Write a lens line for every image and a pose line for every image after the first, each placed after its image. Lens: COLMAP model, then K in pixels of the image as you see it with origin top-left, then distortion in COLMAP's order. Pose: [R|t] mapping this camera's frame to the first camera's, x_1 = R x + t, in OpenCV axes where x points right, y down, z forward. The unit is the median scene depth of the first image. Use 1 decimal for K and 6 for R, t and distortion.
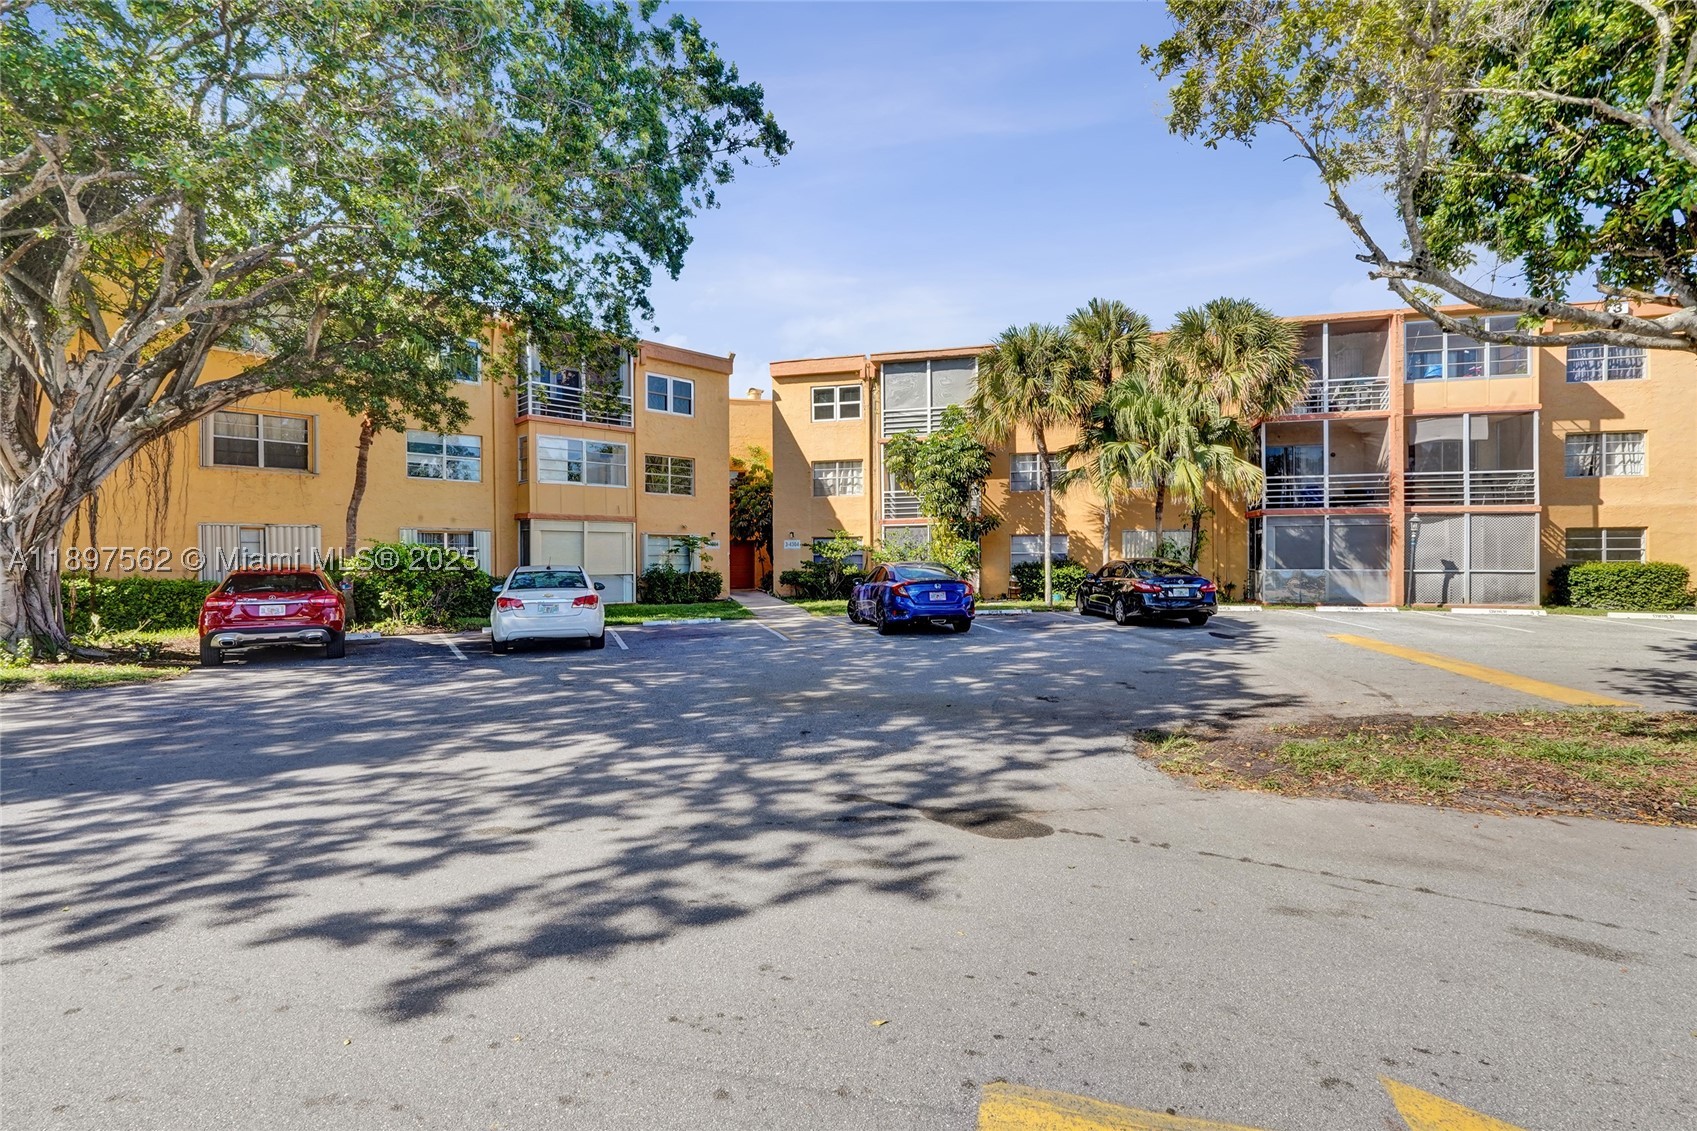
lens RADIAL K [[766.1, 0, 852.9], [0, 766.1, 543.3], [0, 0, 1]] dist [0.001013, 0.000536]
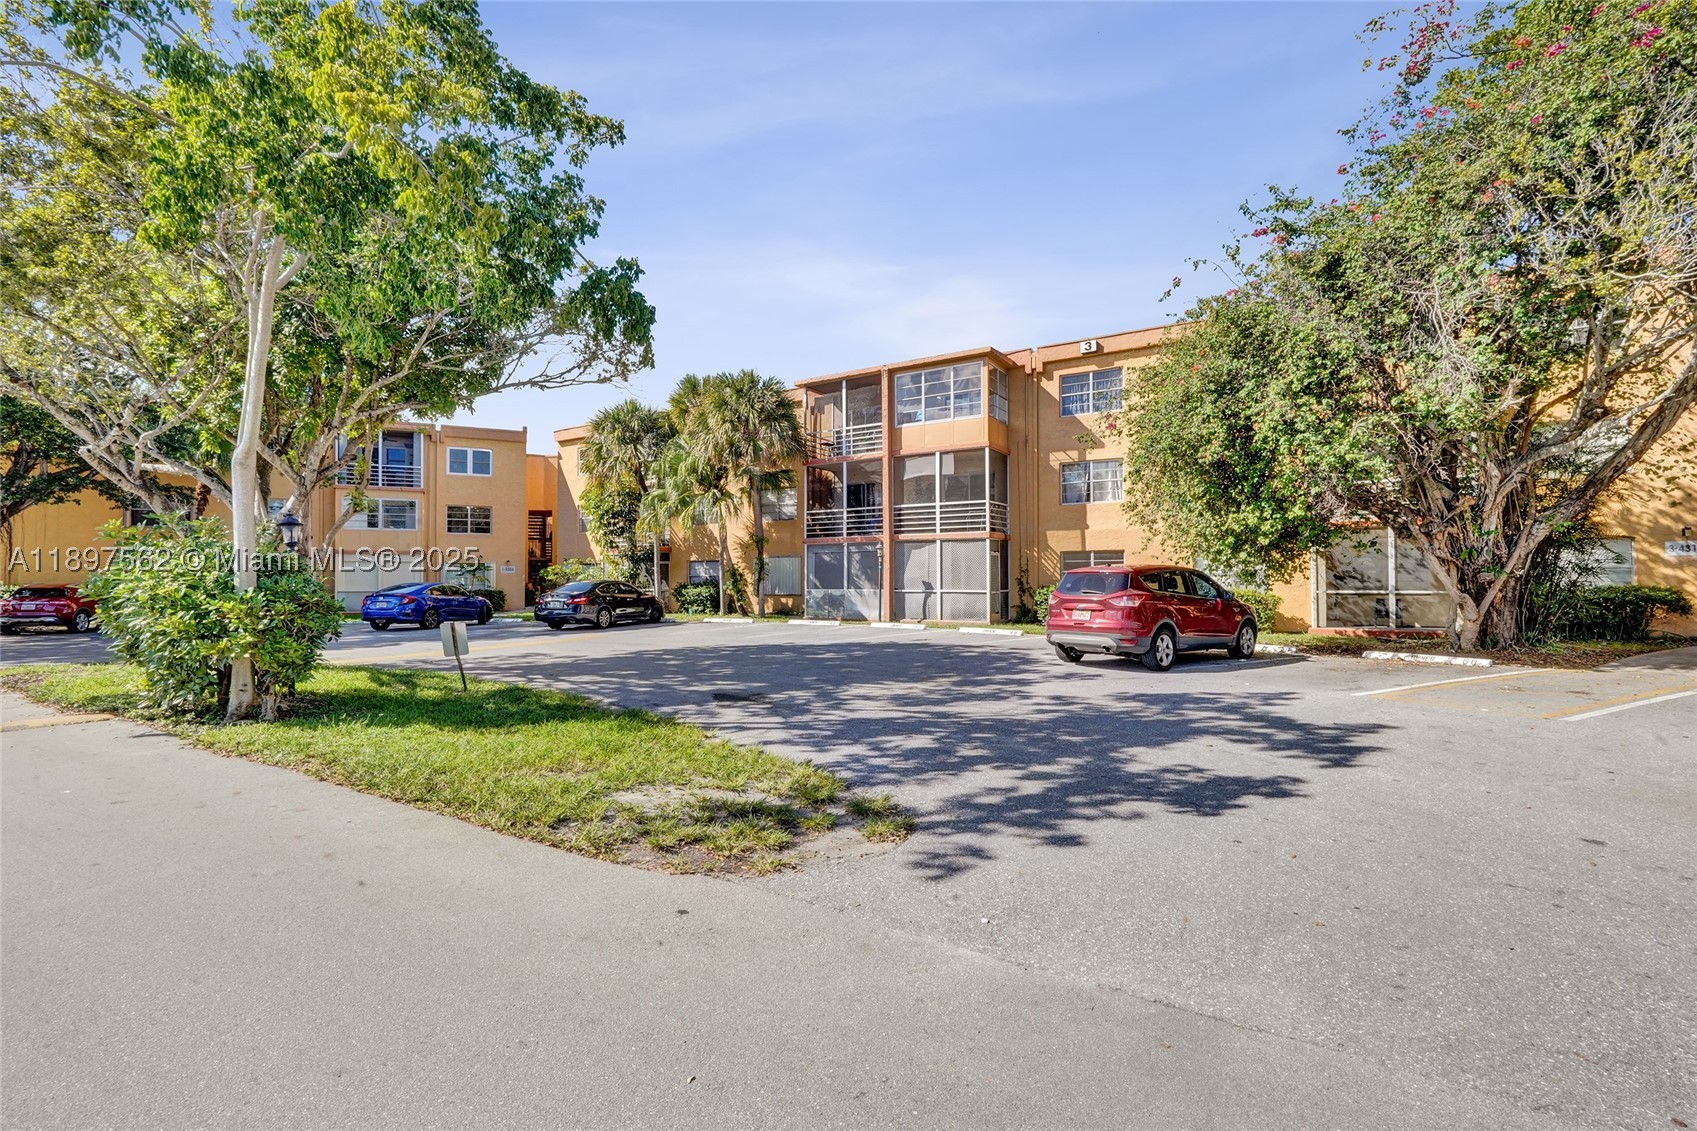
lens RADIAL K [[766.1, 0, 852.9], [0, 766.1, 543.3], [0, 0, 1]] dist [0.001013, 0.000536]
pose [[0.949384, -0.015432, -0.313738, 0.861929], [0.007063, 0.999589, -0.027795, -0.003149], [0.314038, 0.024172, 0.949103, -0.092140]]
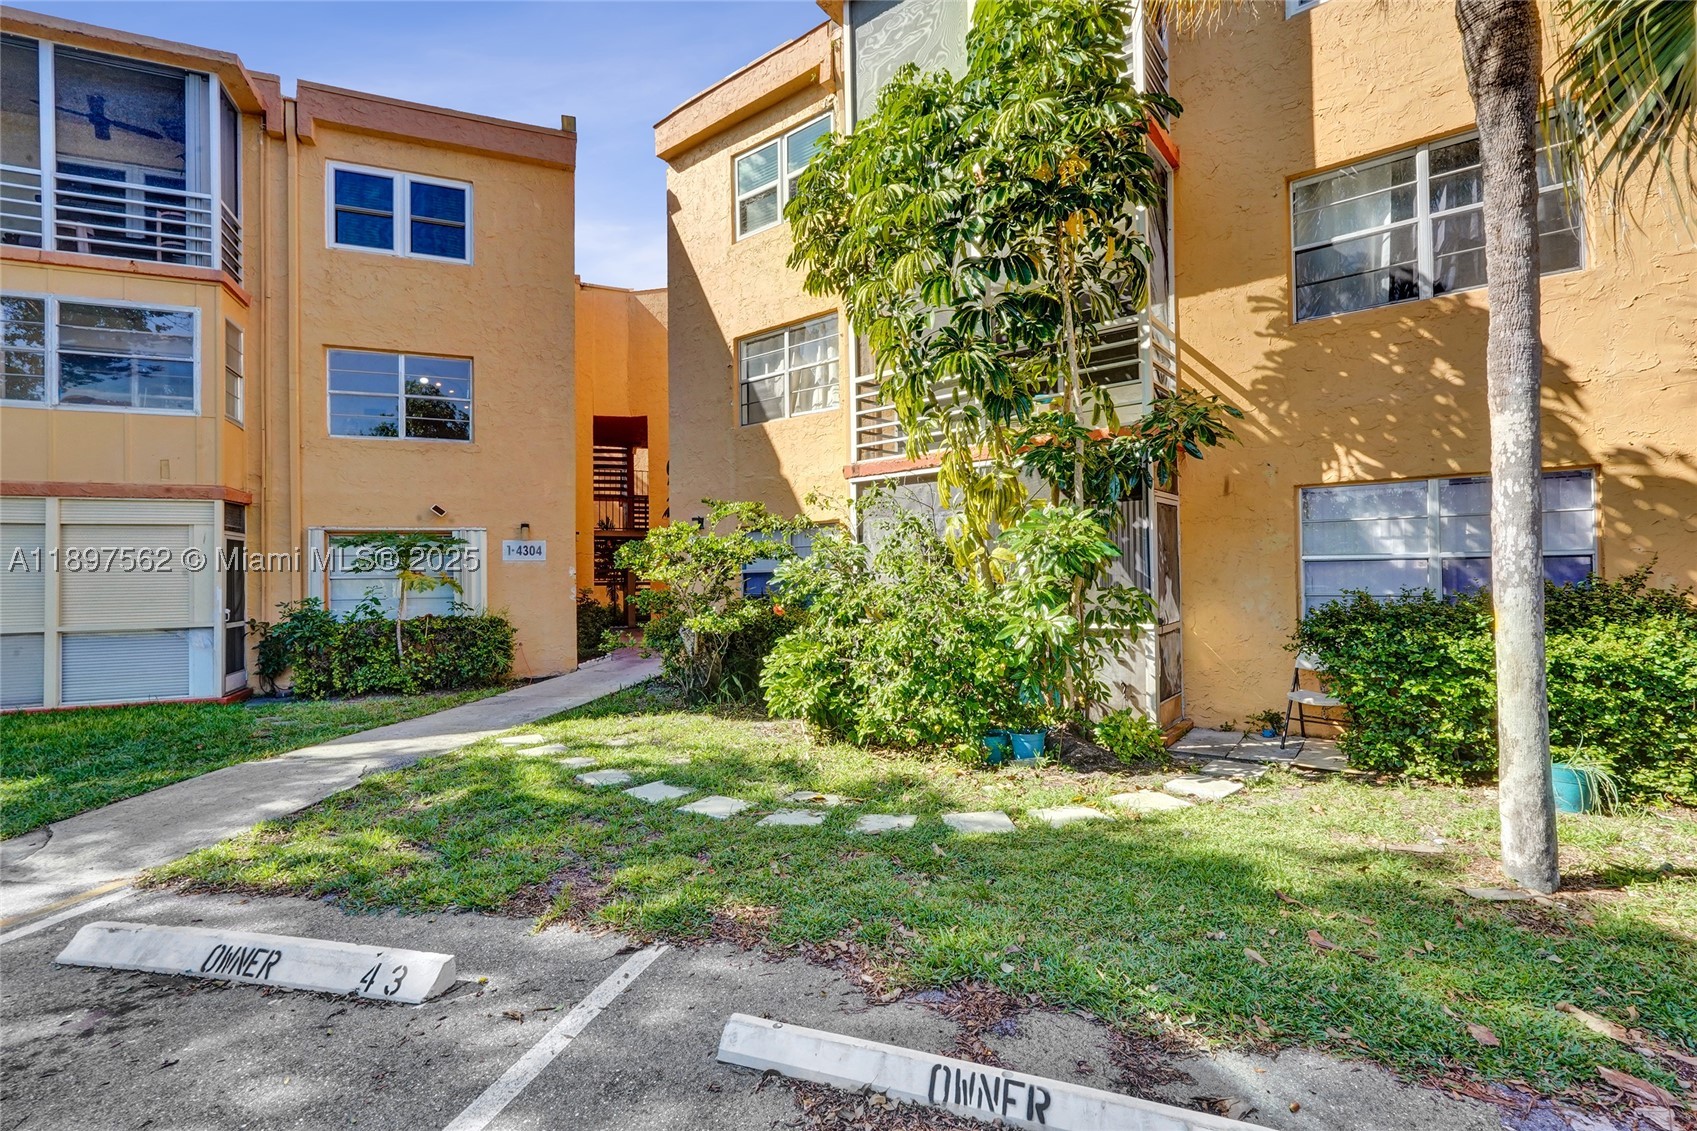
lens RADIAL K [[766.1, 0, 852.9], [0, 766.1, 543.3], [0, 0, 1]] dist [0.001013, 0.000536]
pose [[0.913384, -0.026909, -0.406208, 0.175744], [0.019544, 0.999561, -0.022270, 0.010788], [0.406629, 0.012402, 0.913509, 0.716234]]
